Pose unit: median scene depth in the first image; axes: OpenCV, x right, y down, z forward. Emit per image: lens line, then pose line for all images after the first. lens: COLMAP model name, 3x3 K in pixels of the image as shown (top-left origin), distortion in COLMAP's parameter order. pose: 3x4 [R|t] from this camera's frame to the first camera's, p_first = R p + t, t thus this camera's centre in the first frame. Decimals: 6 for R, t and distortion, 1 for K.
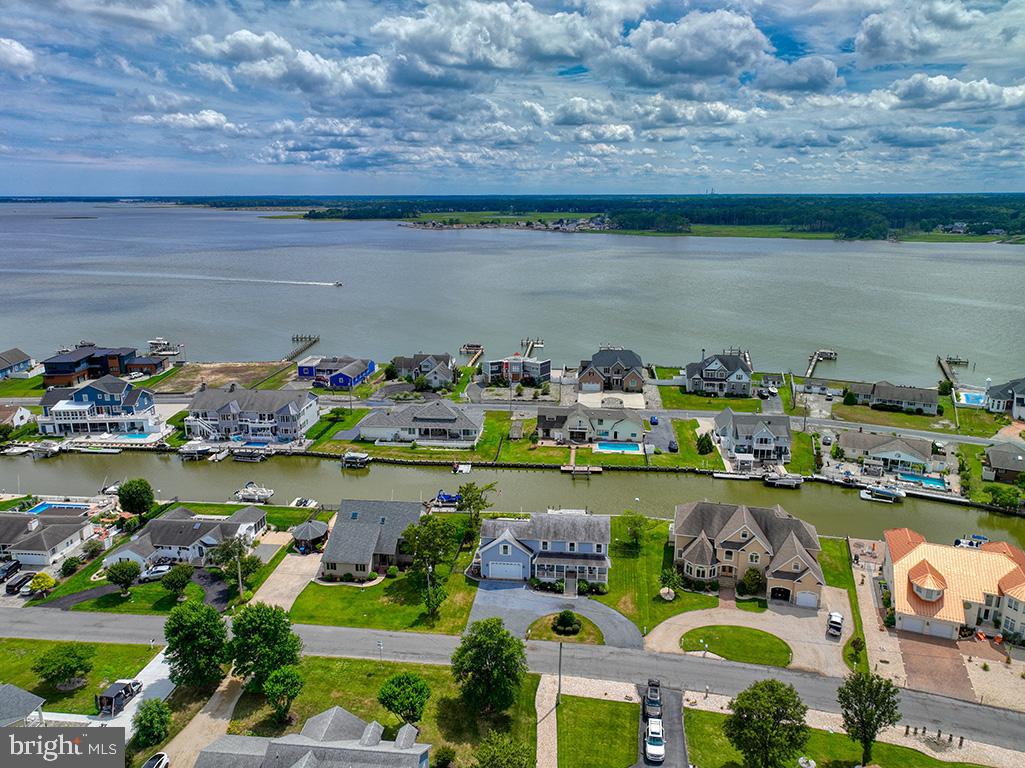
lens RADIAL K [[721.0, 0, 515.8], [0, 721.0, 383.3], [0, 0, 1]] dist [-0.001668, 0.014301]
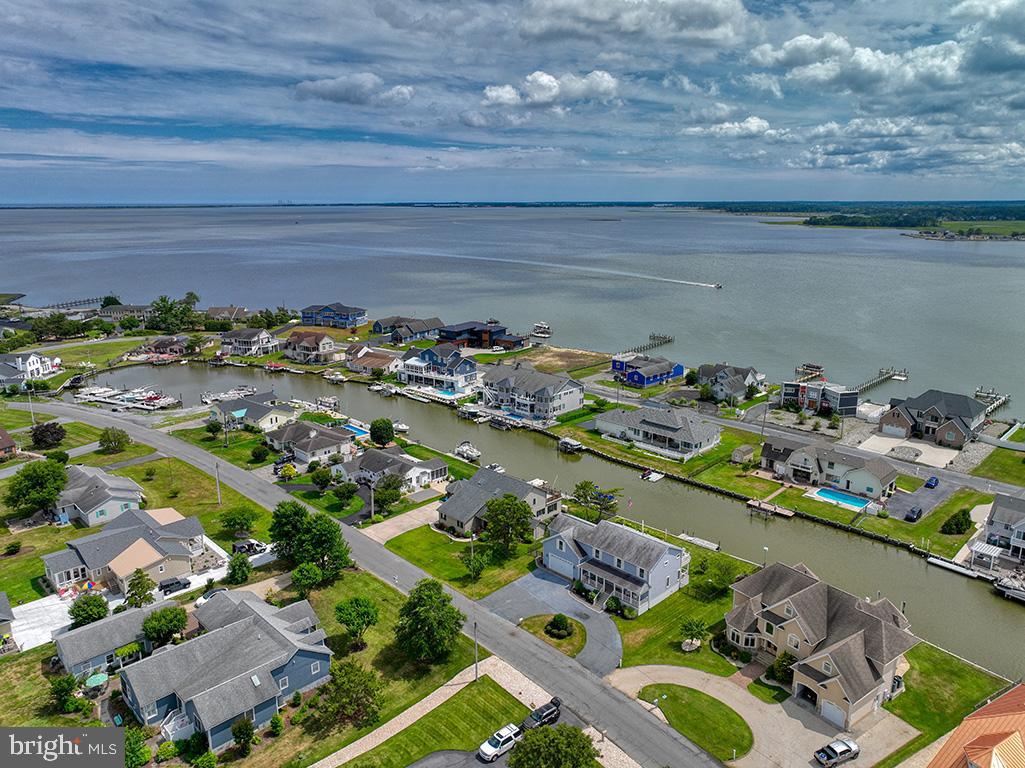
lens RADIAL K [[721.0, 0, 514.5], [0, 721.0, 385.3], [0, 0, 1]] dist [-0.001668, 0.014301]
pose [[0.774832, 0.158626, -0.611942, 0.334800], [-0.161382, 0.985566, 0.051136, -0.023034], [0.611221, 0.059135, 0.789248, 0.084912]]
